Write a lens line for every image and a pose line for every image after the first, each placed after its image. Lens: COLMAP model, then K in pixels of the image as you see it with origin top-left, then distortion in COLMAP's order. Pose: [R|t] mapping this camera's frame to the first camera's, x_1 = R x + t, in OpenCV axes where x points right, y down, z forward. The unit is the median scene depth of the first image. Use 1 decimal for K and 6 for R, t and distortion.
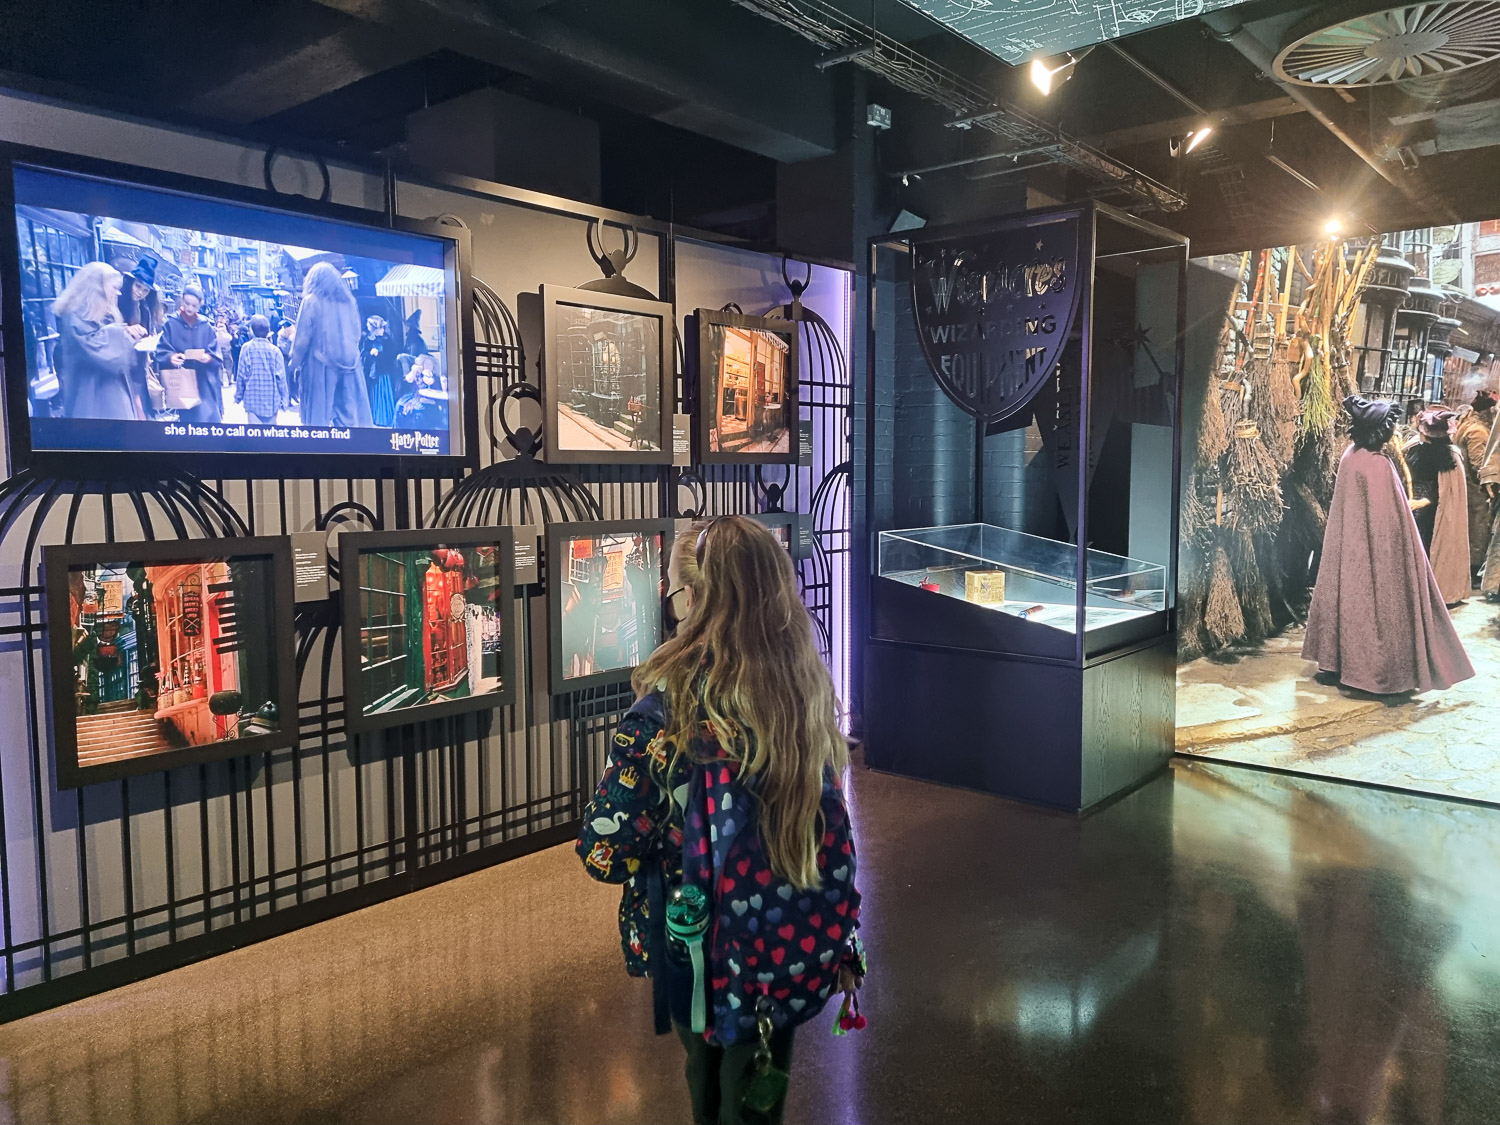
lens RADIAL K [[1120.8, 0, 750.1], [0, 1120.8, 562.1], [0, 0, 1]] dist [0.012846, -0.001989]
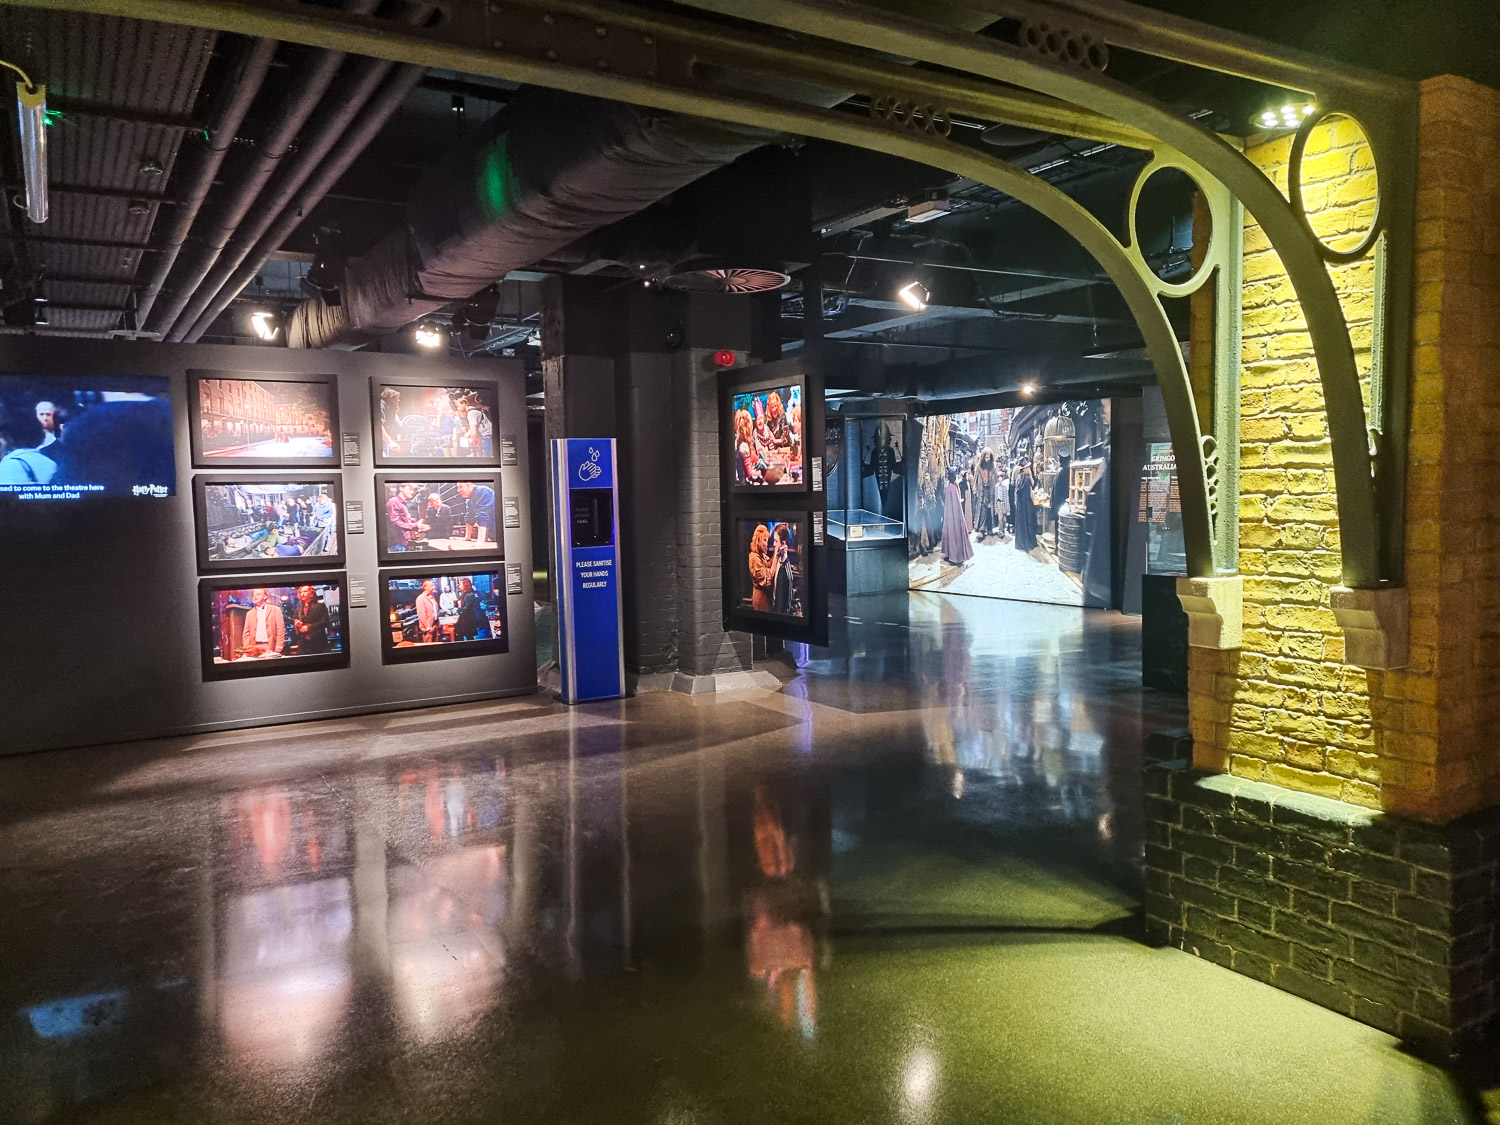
lens RADIAL K [[1120.8, 0, 748.8], [0, 1120.8, 565.2], [0, 0, 1]] dist [0.012846, -0.001989]
pose [[0.949276, 0.016448, -0.314015, 0.946231], [-0.021002, 0.999718, -0.011127, 0.162536], [0.313743, 0.017158, 0.949353, -1.986239]]
